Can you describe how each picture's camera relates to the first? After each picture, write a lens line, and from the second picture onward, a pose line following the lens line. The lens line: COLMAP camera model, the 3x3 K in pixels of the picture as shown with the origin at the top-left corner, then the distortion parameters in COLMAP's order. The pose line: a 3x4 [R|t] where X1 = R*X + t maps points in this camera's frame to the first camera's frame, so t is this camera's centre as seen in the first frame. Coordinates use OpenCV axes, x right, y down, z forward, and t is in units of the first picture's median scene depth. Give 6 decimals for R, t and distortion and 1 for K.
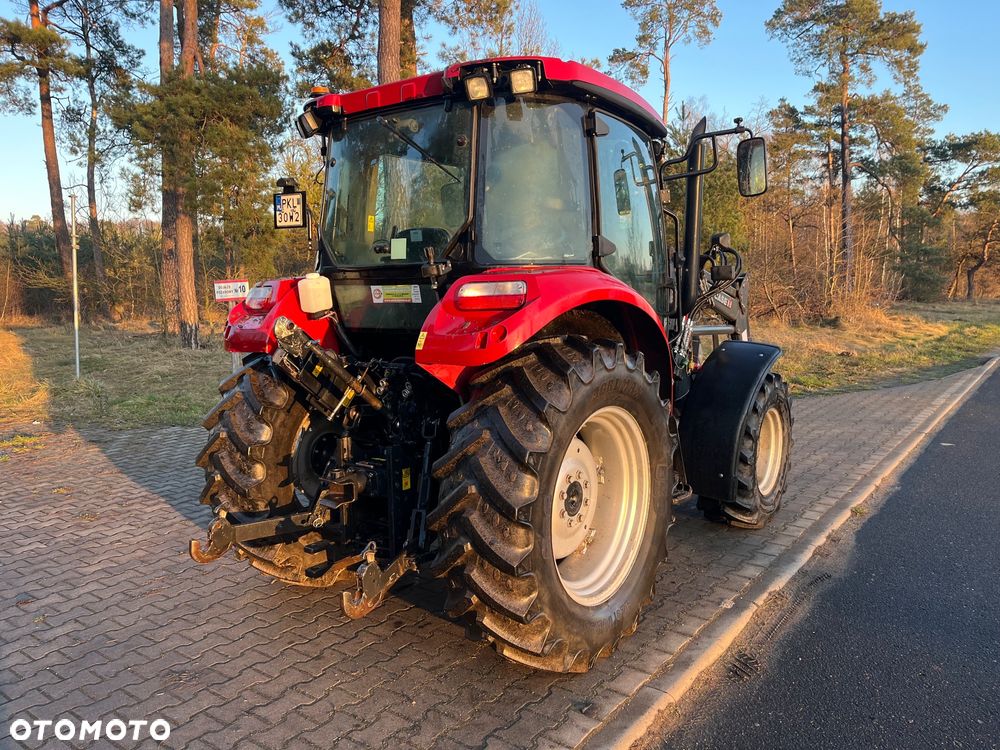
lens RADIAL K [[748.9, 0, 503.6], [0, 748.9, 371.9], [0, 0, 1]] dist [0.105627, -0.144135]
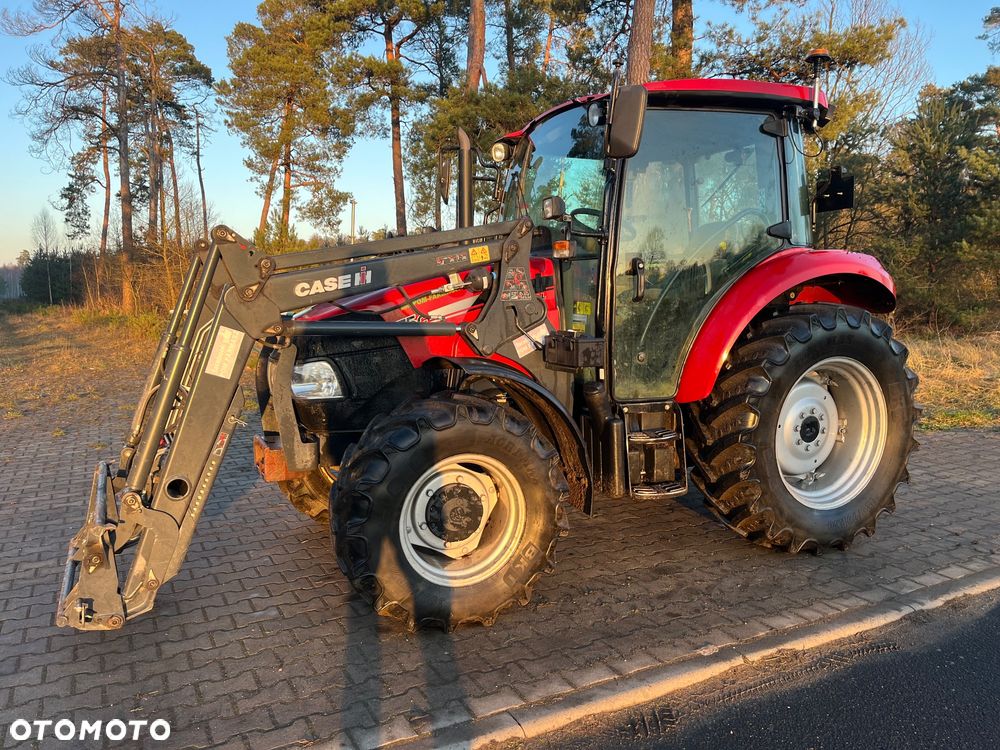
lens RADIAL K [[750.6, 0, 500.0], [0, 750.6, 375.0], [0, 0, 1]] dist [0.097184, -0.132502]
pose [[0.902609, 0.058196, -0.426509, 0.106928], [-0.058251, 0.998218, 0.012929, 0.003509], [0.426501, 0.013174, 0.904391, 0.041446]]
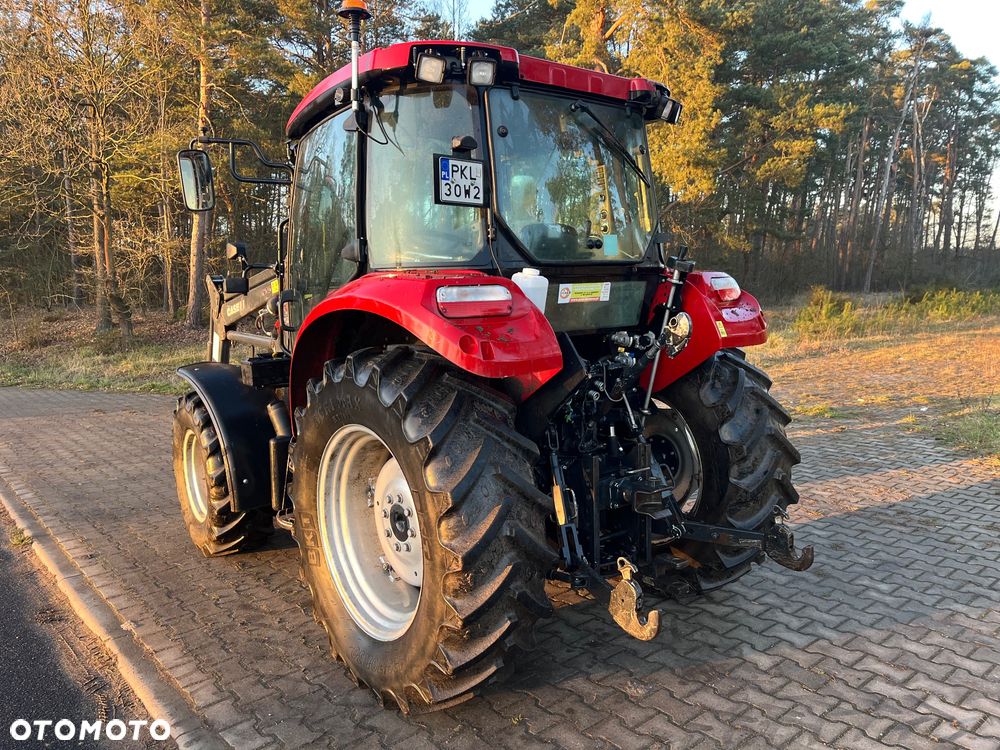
lens RADIAL K [[750.6, 0, 500.0], [0, 750.6, 375.0], [0, 0, 1]] dist [0.097184, -0.132502]
pose [[-0.224314, 0.138005, -0.964696, 0.275306], [-0.085338, 0.983337, 0.160515, -0.053154], [0.970773, 0.118331, -0.208799, 0.411495]]
